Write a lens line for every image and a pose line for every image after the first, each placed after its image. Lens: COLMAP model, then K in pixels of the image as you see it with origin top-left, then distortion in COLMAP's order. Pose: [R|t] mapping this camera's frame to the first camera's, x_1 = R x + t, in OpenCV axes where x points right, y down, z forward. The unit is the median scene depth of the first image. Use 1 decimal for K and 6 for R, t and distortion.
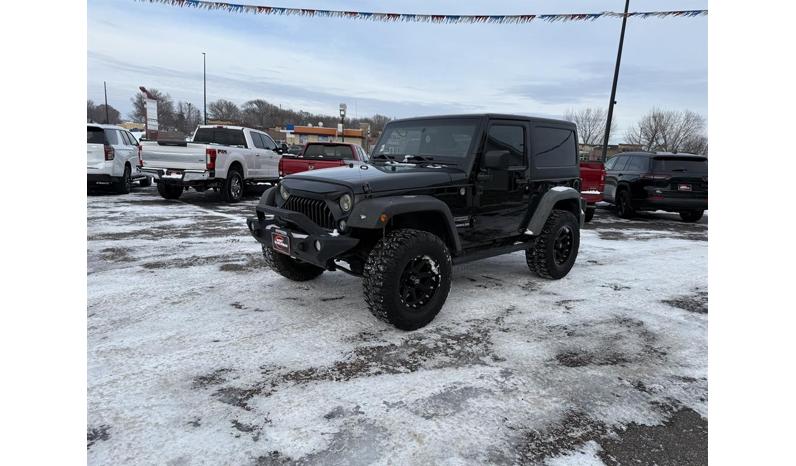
lens RADIAL K [[441.6, 0, 392.8], [0, 441.6, 238.8], [0, 0, 1]] dist [0.032180, -0.038099]
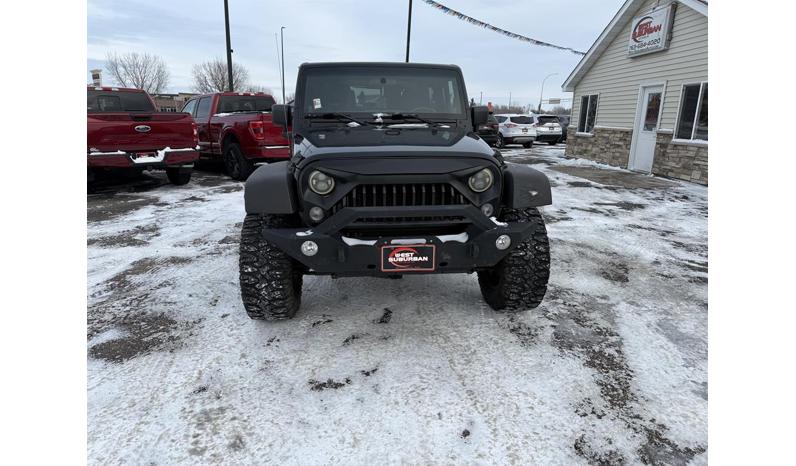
lens RADIAL K [[441.6, 0, 397.3], [0, 441.6, 242.7], [0, 0, 1]] dist [0.032180, -0.038099]
pose [[0.596940, -0.255645, 0.760466, -0.055283], [0.166859, 0.966707, 0.193998, -0.010354], [-0.784743, 0.011085, 0.619723, 0.044433]]
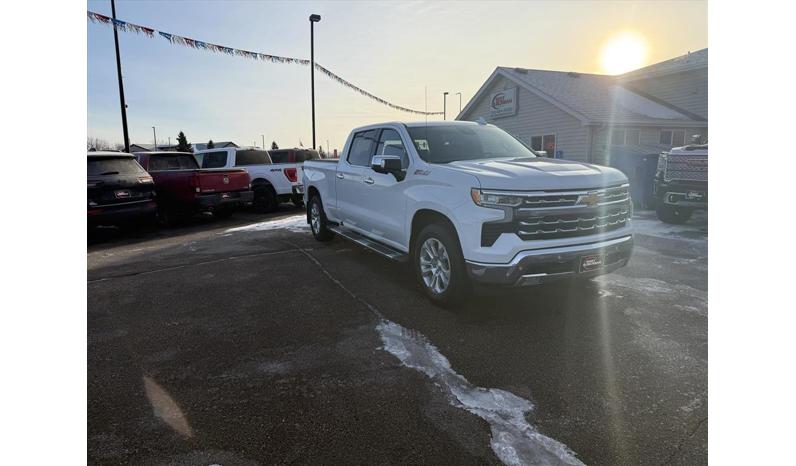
lens RADIAL K [[441.6, 0, 403.4], [0, 441.6, 236.1], [0, 0, 1]] dist [0.032180, -0.038099]
pose [[0.254859, -0.210484, 0.943792, -0.137052], [0.216247, 0.963709, 0.156531, -0.018705], [-0.942488, 0.164199, 0.291126, 0.069728]]
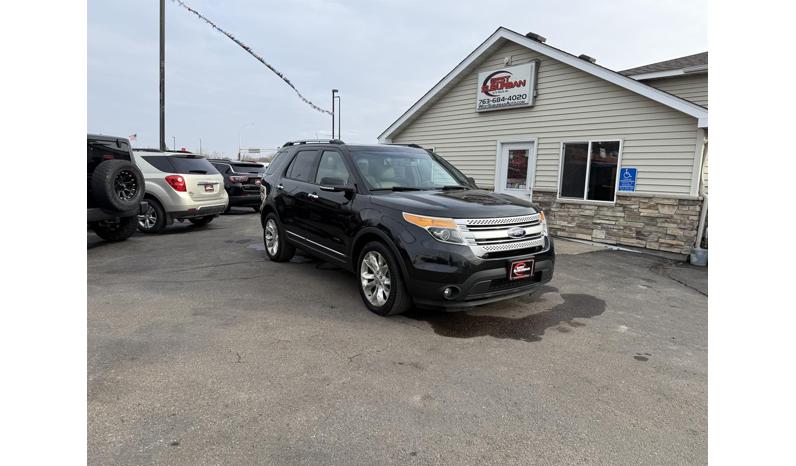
lens RADIAL K [[419.2, 0, 399.9], [0, 419.2, 236.4], [0, 0, 1]] dist [-0.015659, -0.000724]
pose [[-0.061068, -0.202717, 0.977331, 0.003929], [0.162307, 0.964110, 0.210117, -0.027675], [-0.984849, 0.171459, -0.025974, 0.139875]]
